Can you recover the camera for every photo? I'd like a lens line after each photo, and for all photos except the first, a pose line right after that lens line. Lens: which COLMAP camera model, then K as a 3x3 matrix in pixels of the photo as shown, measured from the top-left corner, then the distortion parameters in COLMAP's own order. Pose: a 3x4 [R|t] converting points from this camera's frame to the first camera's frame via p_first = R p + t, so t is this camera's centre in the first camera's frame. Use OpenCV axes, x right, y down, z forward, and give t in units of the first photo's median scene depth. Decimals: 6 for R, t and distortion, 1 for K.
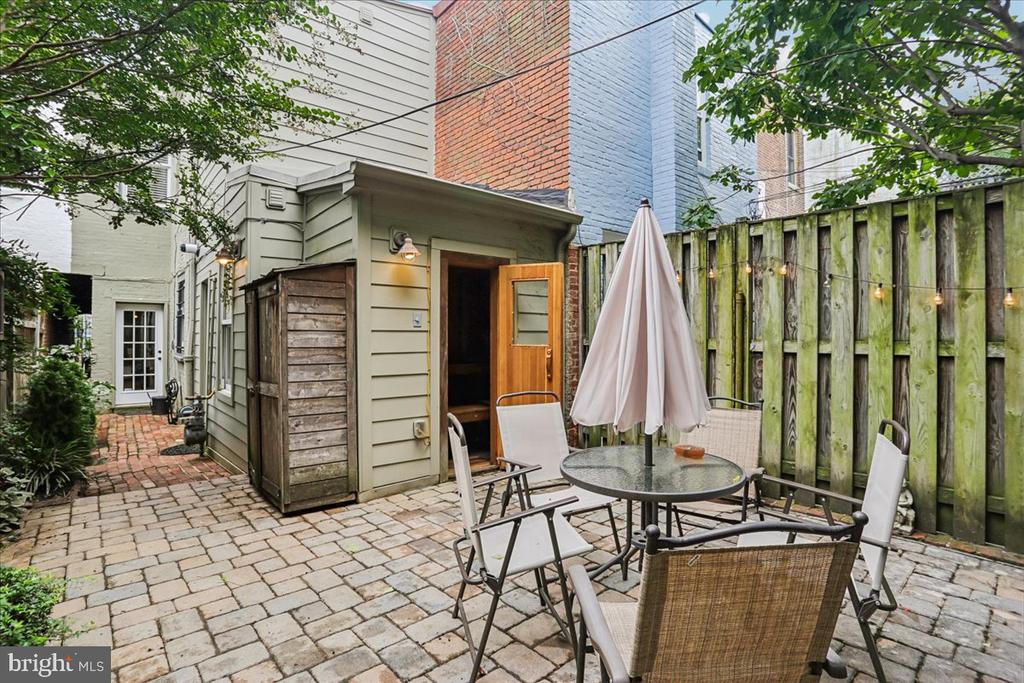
lens RADIAL K [[492.5, 0, 522.4], [0, 492.5, 328.8], [0, 0, 1]] dist [-0.040639, 0.000538]
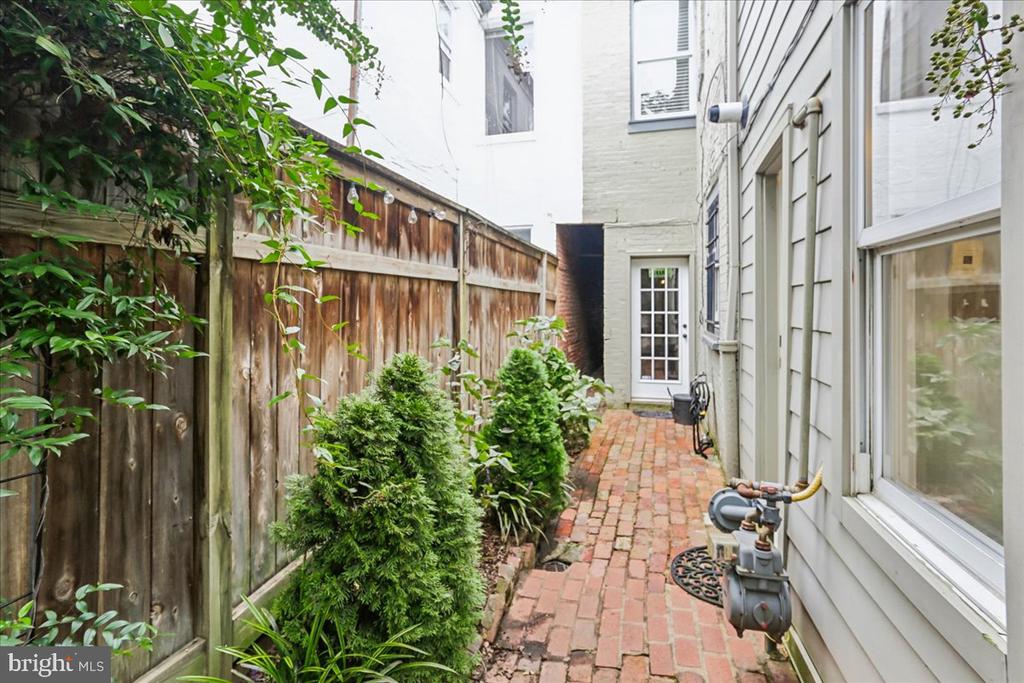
lens RADIAL K [[492.5, 0, 522.4], [0, 492.5, 328.8], [0, 0, 1]] dist [-0.040639, 0.000538]
pose [[0.555002, 0.027057, -0.831409, -0.371313], [0.026475, 0.998390, 0.050164, 0.012898], [0.831428, -0.049853, 0.553392, 0.518998]]
